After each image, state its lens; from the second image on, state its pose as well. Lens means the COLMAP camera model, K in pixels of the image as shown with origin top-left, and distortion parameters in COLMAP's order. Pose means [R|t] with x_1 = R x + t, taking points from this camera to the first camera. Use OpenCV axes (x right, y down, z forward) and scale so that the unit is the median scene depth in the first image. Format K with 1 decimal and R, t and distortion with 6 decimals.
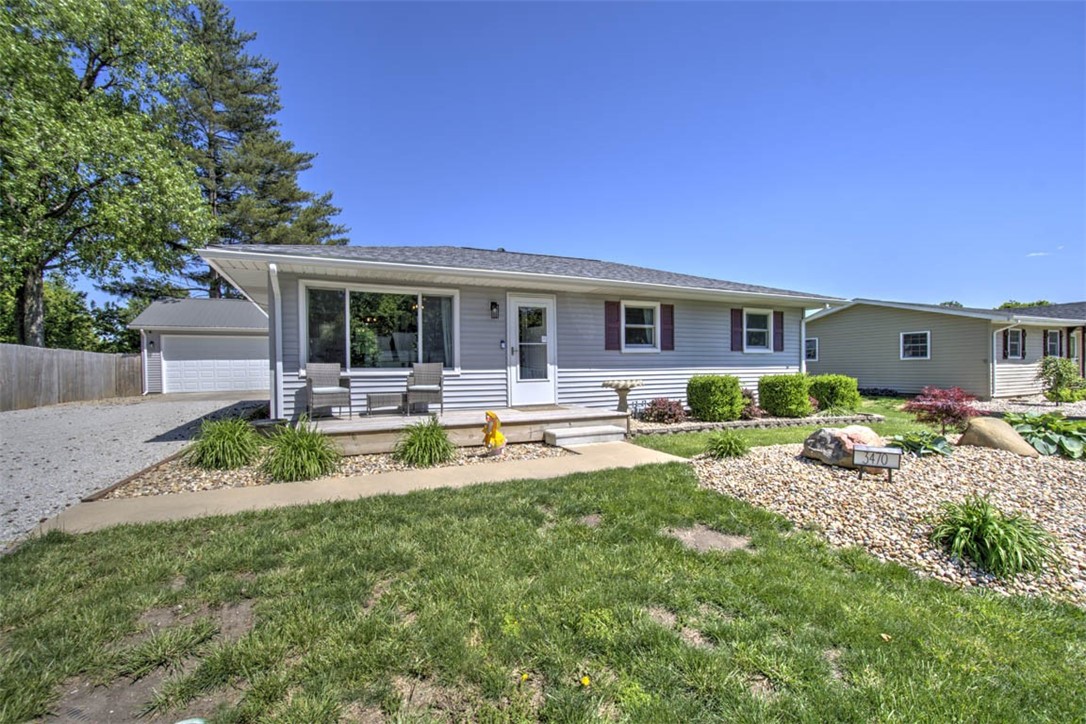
lens RADIAL K [[465.7, 0, 544.2], [0, 465.7, 362.4], [0, 0, 1]] dist [-0.010109, -0.001142]
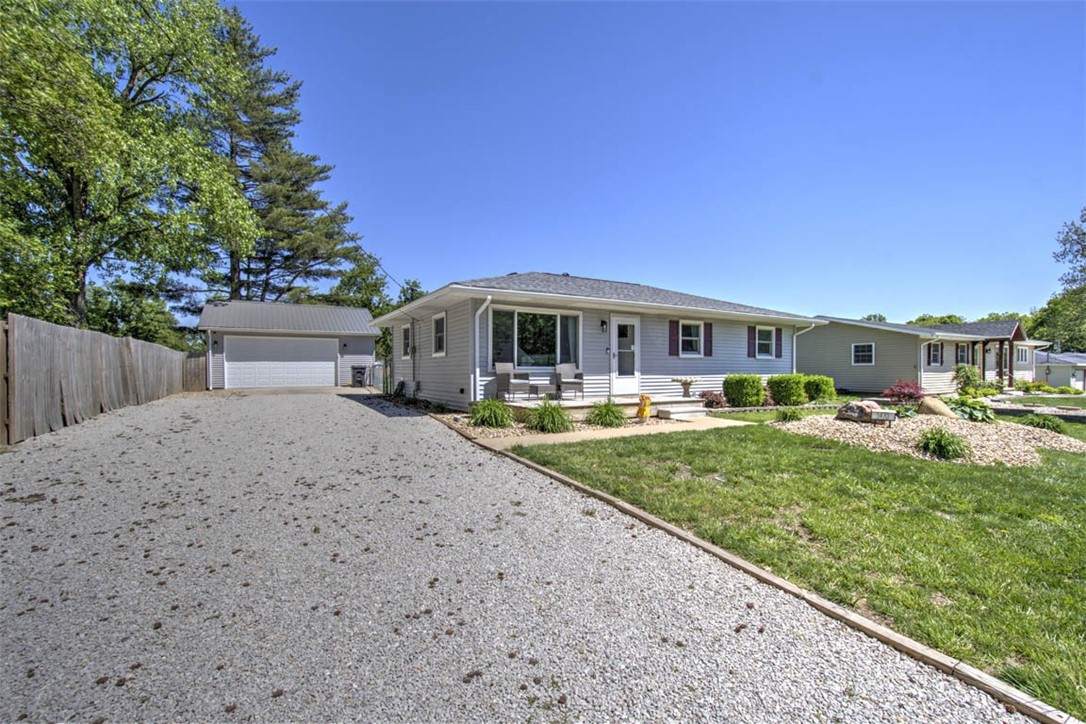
lens RADIAL K [[465.7, 0, 541.3], [0, 465.7, 362.5], [0, 0, 1]] dist [-0.010109, -0.001142]
pose [[0.994862, 0.011182, 0.100618, -0.355547], [-0.010648, 0.999926, -0.005843, 0.005622], [-0.100676, 0.004741, 0.994908, -0.306013]]
